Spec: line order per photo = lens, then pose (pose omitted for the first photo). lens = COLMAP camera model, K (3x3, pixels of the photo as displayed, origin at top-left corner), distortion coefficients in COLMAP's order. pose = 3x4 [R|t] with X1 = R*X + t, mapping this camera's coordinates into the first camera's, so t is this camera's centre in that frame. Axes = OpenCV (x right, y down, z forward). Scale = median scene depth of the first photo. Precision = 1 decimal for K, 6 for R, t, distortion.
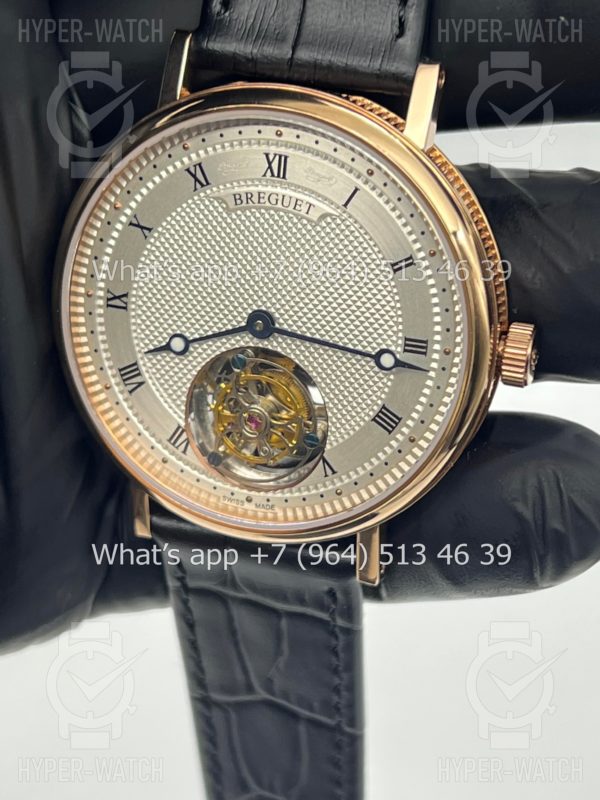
lens RADIAL K [[1756.8, 0, 319.6], [0, 1756.8, 398.9], [0, 0, 1]] dist [0.251744, -0.435487]
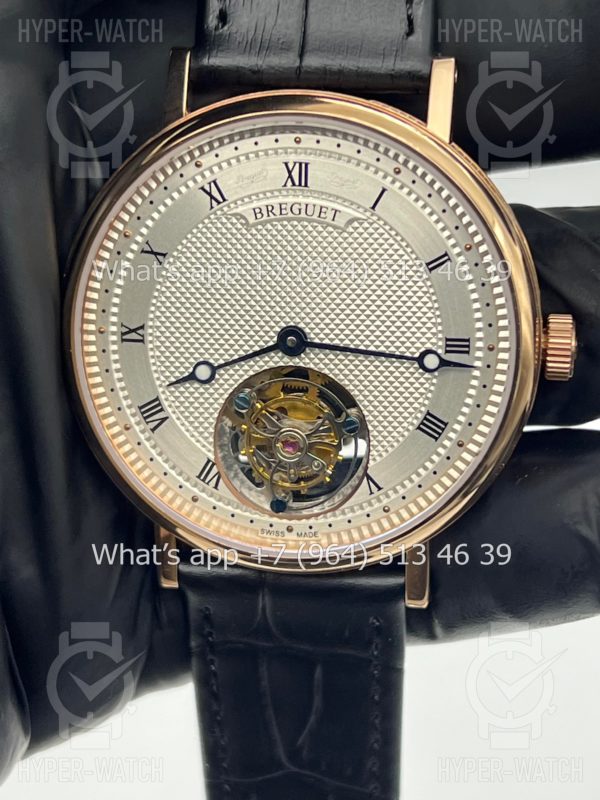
lens RADIAL K [[1756.8, 0, 319.6], [0, 1756.8, 398.9], [0, 0, 1]] dist [0.251744, -0.435487]
pose [[0.985717, -0.091922, 0.141113, -0.156778], [0.104570, 0.990880, -0.084985, 0.072111], [-0.132014, 0.098527, 0.986339, 0.054361]]
